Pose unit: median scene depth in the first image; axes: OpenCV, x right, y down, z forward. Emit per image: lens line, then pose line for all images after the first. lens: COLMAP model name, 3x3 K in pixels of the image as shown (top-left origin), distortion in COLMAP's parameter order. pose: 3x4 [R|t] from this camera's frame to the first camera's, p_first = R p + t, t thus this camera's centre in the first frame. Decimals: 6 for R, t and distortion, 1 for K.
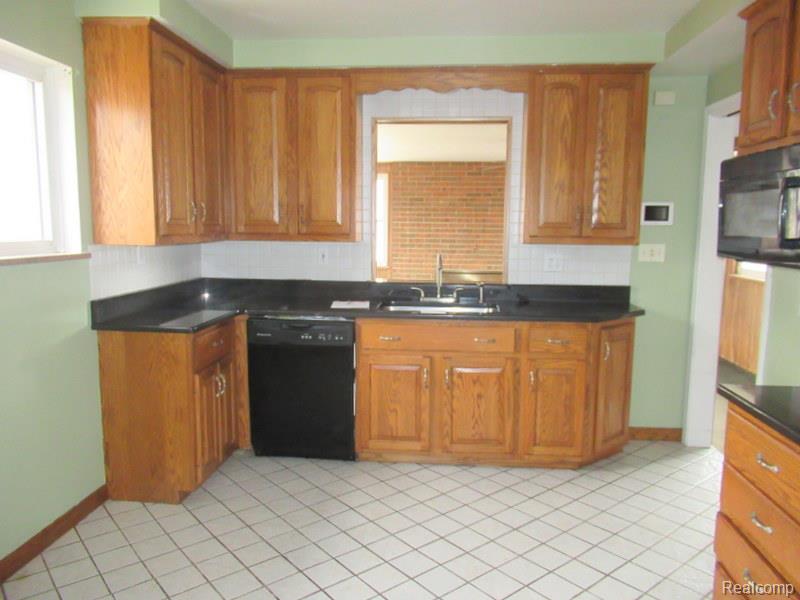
lens RADIAL K [[614.0, 0, 400.0], [0, 614.0, 300.0], [0, 0, 1]] dist [-0.002519, -0.001603]
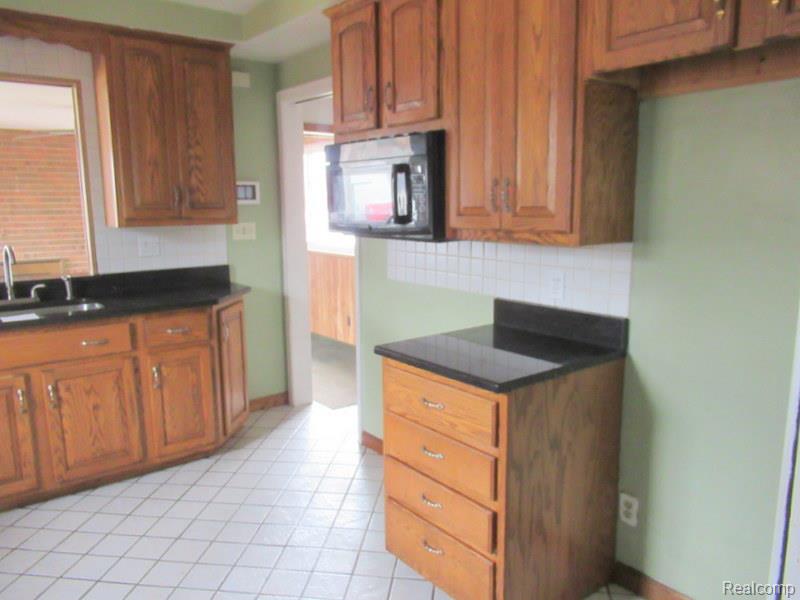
lens RADIAL K [[614.0, 0, 400.0], [0, 614.0, 300.0], [0, 0, 1]] dist [-0.002519, -0.001603]
pose [[0.730464, -0.123934, 0.671612, -0.115161], [0.097237, 0.992251, 0.077345, -0.017549], [-0.675993, 0.008808, 0.736855, 0.071480]]
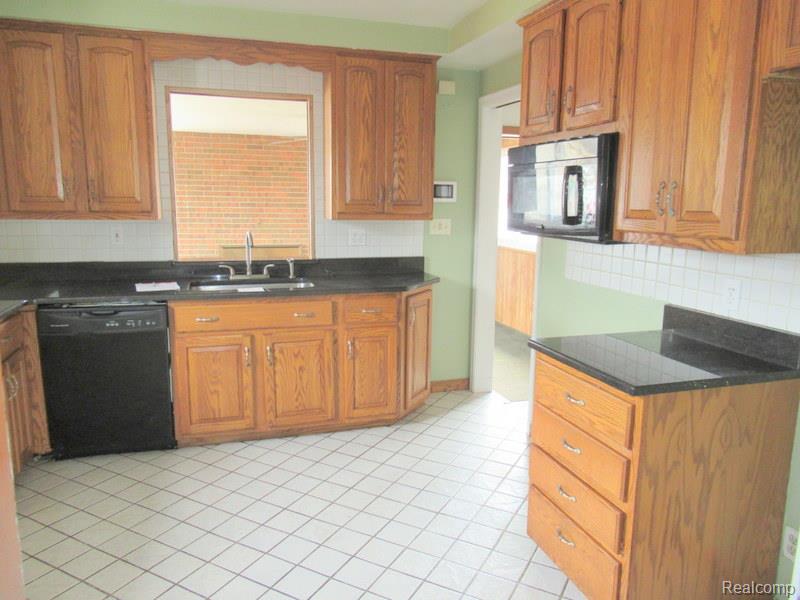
lens RADIAL K [[600.9, 0, 400.0], [0, 600.9, 300.0], [0, 0, 1]] dist [-0.002375, -0.004732]
pose [[0.925481, -0.060322, 0.373960, -0.085440], [0.041853, 0.997478, 0.057320, -0.009759], [-0.376475, -0.037397, 0.925672, 0.004193]]
